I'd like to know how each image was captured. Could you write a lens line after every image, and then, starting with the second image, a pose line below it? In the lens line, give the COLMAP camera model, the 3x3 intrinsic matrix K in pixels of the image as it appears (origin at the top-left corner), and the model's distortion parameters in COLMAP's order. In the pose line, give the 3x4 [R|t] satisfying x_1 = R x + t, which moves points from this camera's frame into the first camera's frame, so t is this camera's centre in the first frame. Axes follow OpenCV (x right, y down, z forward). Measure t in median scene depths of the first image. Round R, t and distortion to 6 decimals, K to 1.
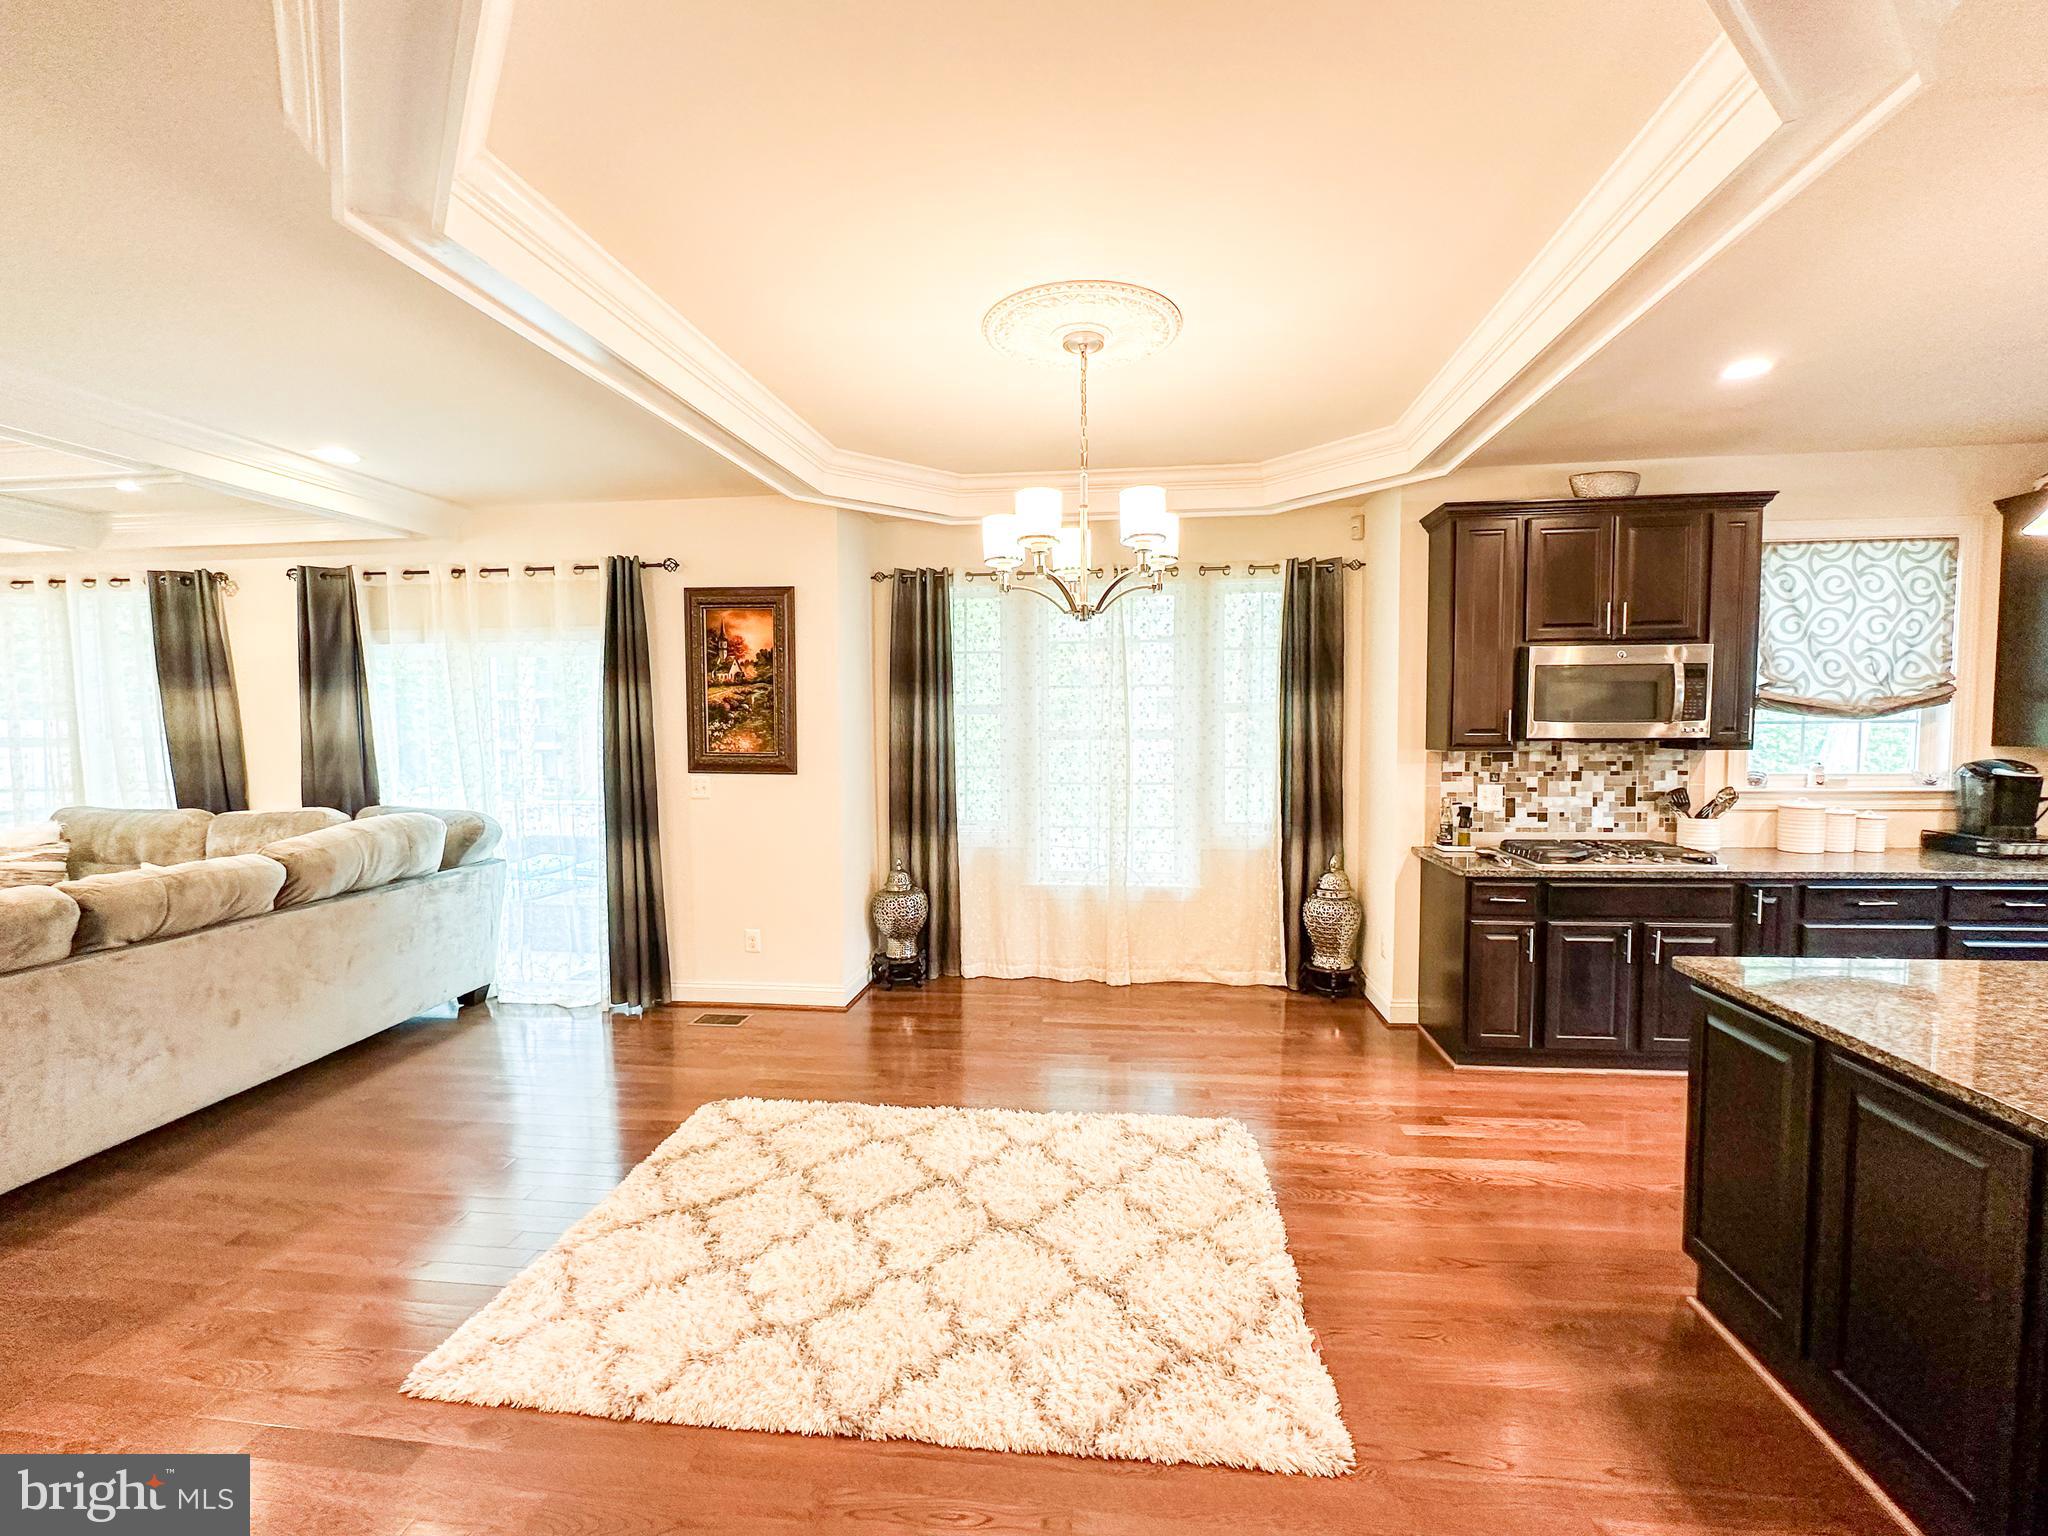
lens RADIAL K [[864.5, 0, 1025.1], [0, 864.5, 776.4], [0, 0, 1]] dist [-0.010018, 0.000596]
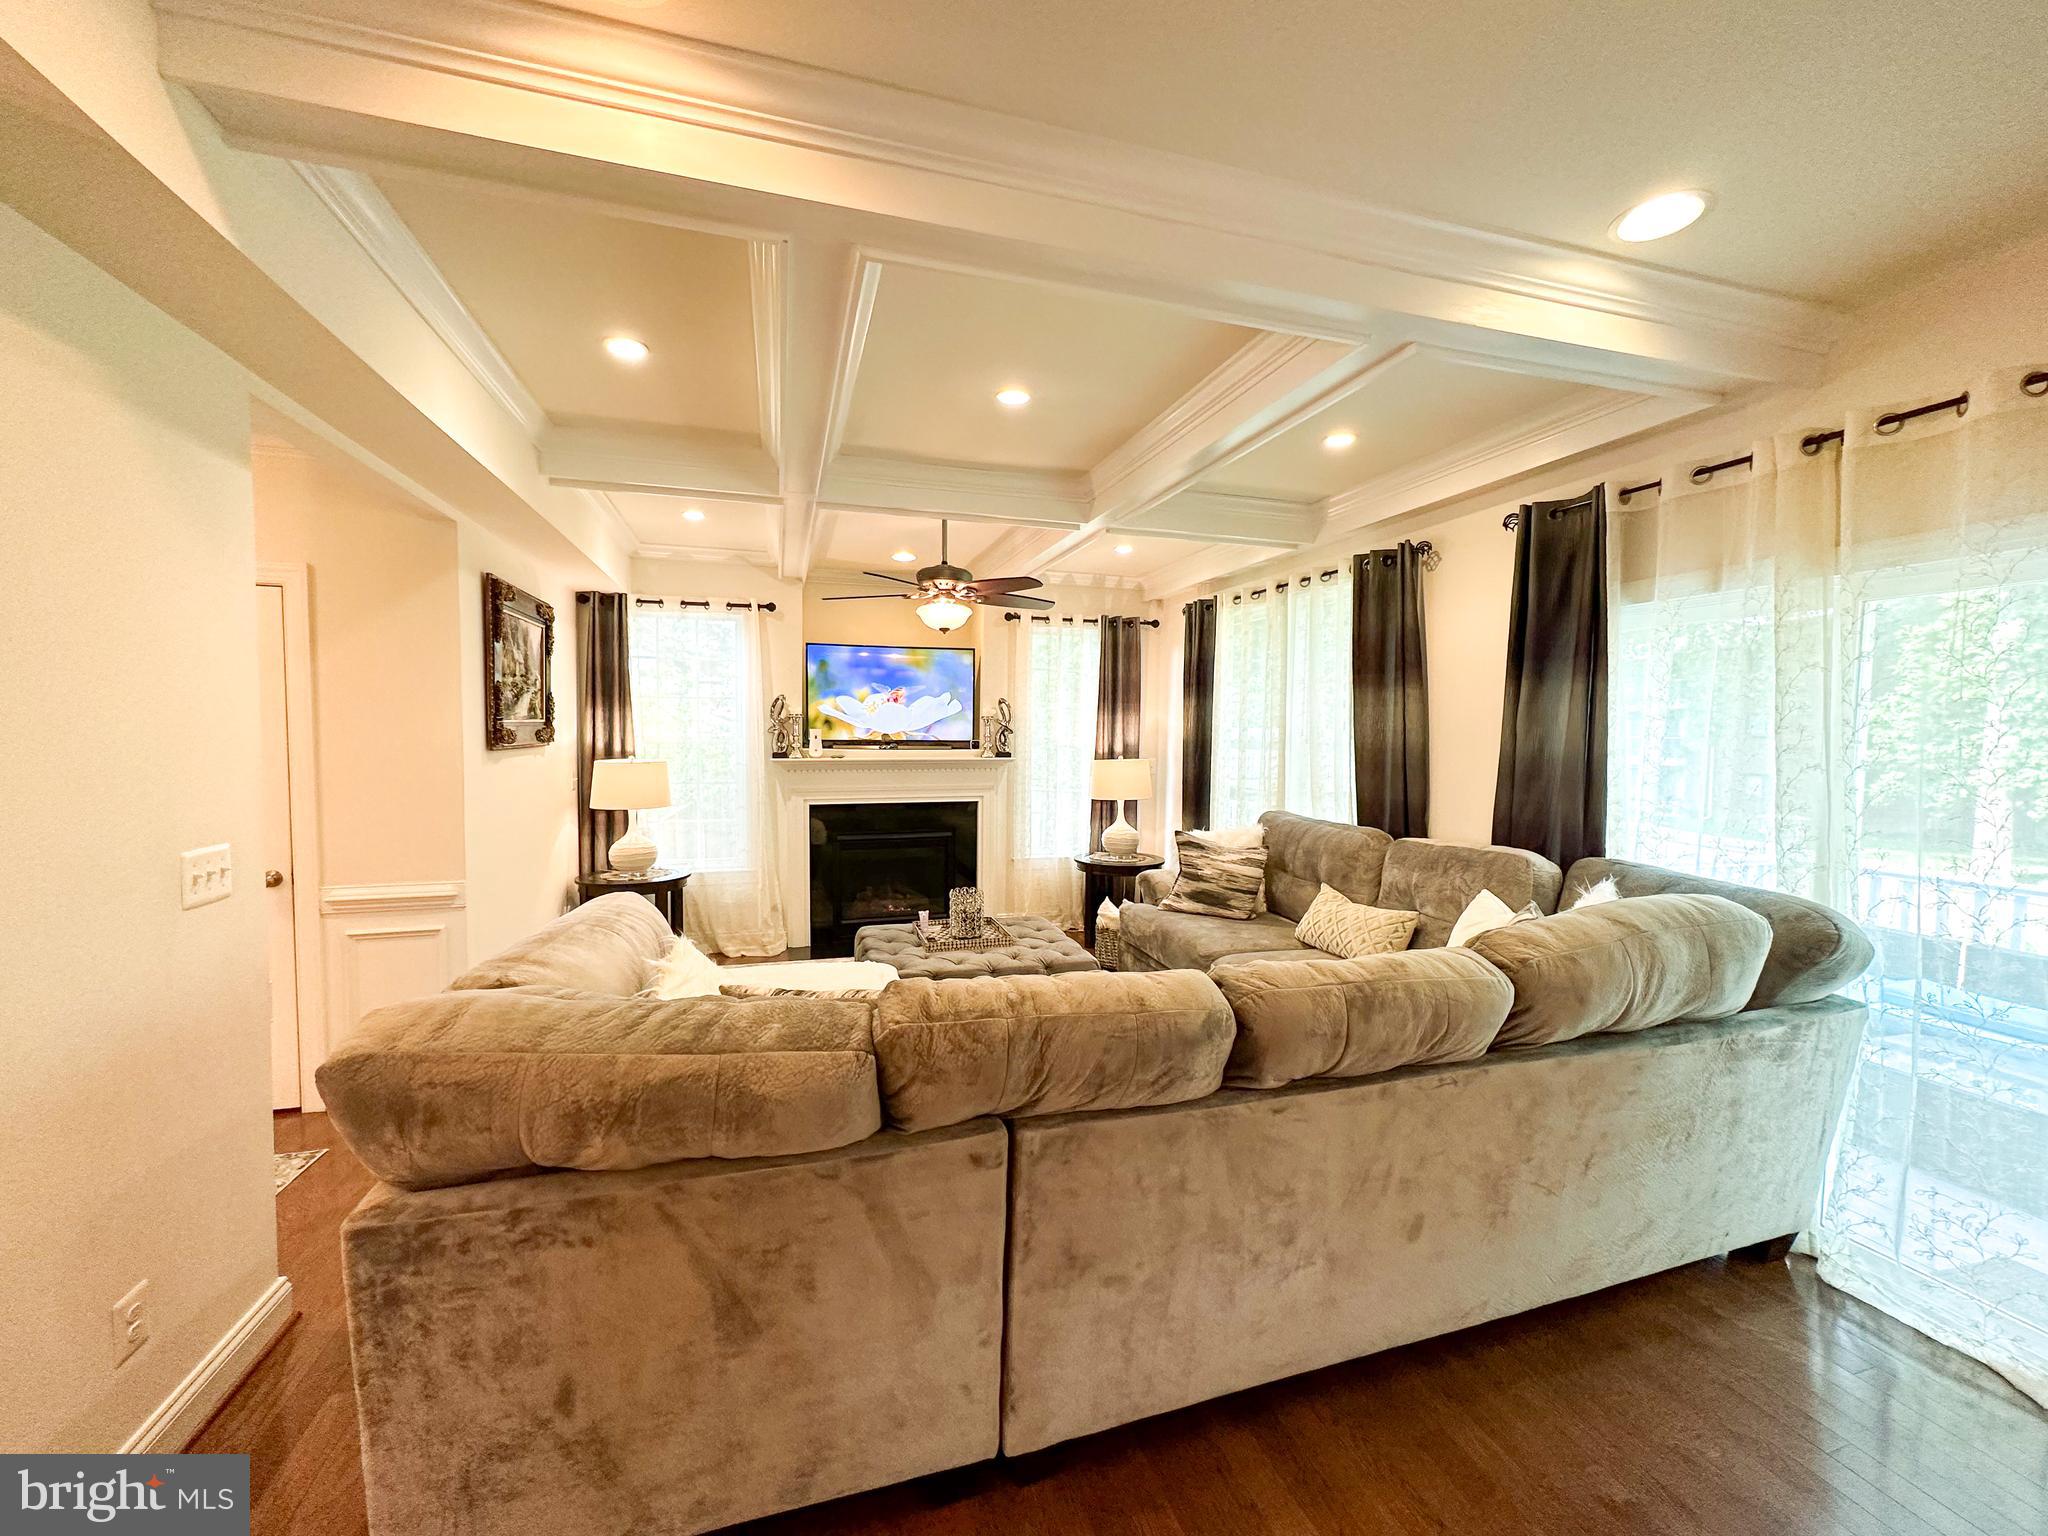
lens RADIAL K [[815.0, 0, 1024.7], [0, 815.0, 775.7], [0, 0, 1]] dist [-0.001388, 0.000401]
pose [[0.398592, 0.059220, -0.915214, -0.426770], [-0.070941, 0.996914, 0.033610, -0.019191], [0.914381, 0.051529, 0.401563, 0.409952]]
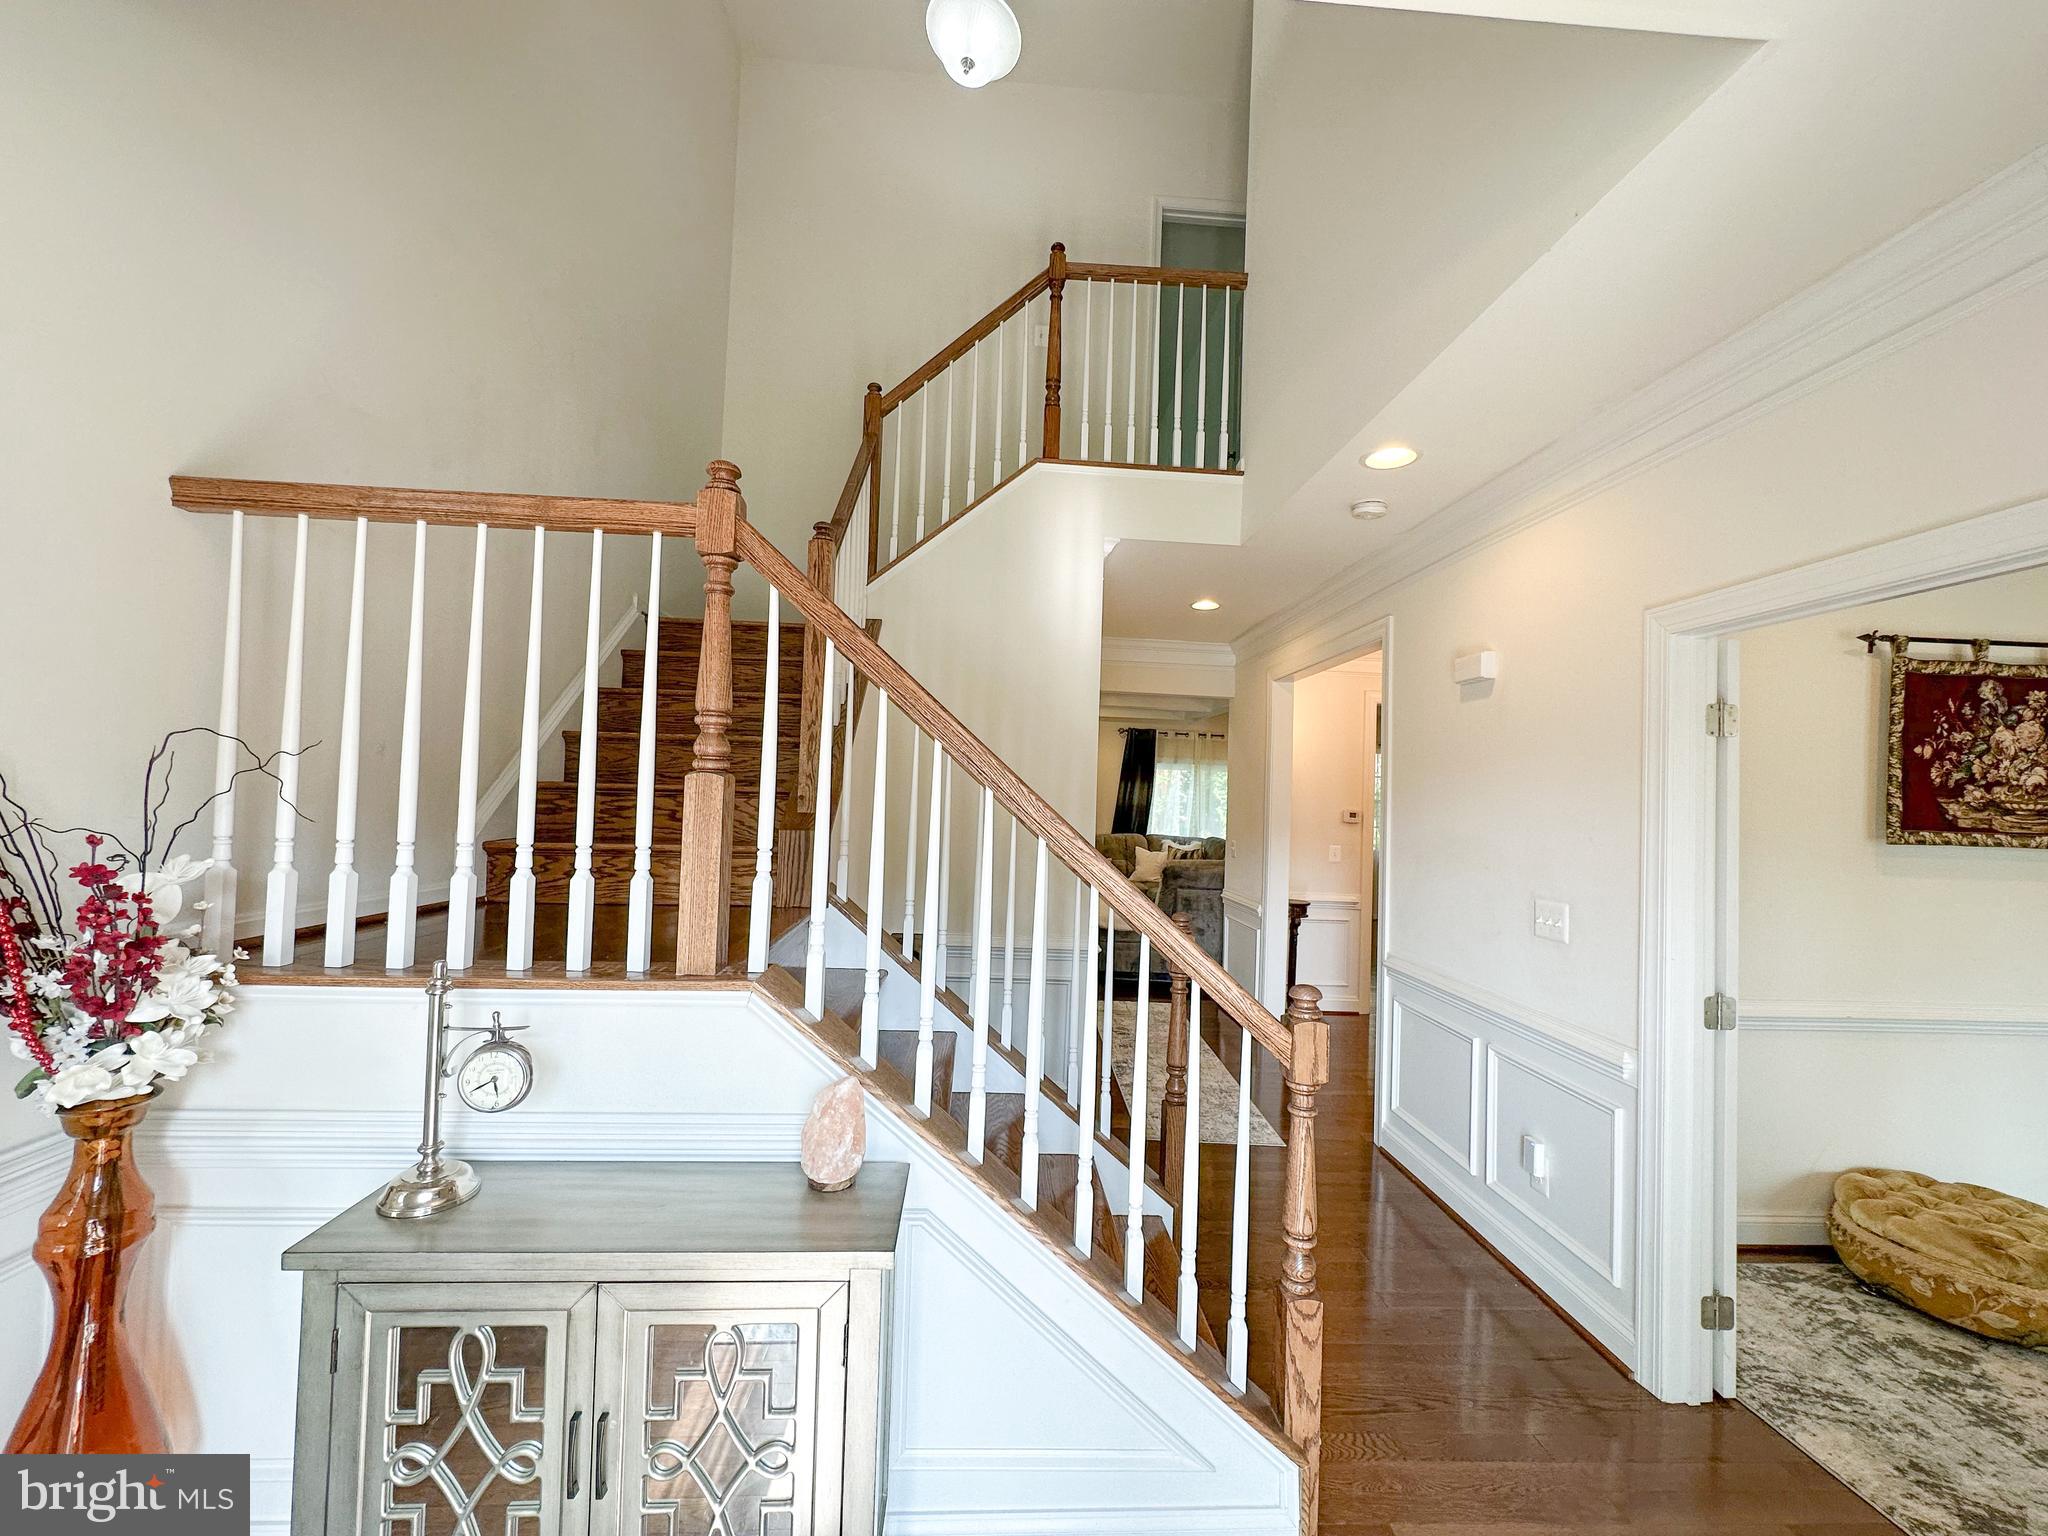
lens RADIAL K [[815.0, 0, 1024.7], [0, 815.0, 775.7], [0, 0, 1]] dist [-0.001388, 0.000401]
pose [[0.983348, 0.043457, 0.176460, -1.662849], [-0.028771, 0.995970, -0.084949, 0.084671], [-0.179441, 0.078457, 0.980635, -1.192258]]
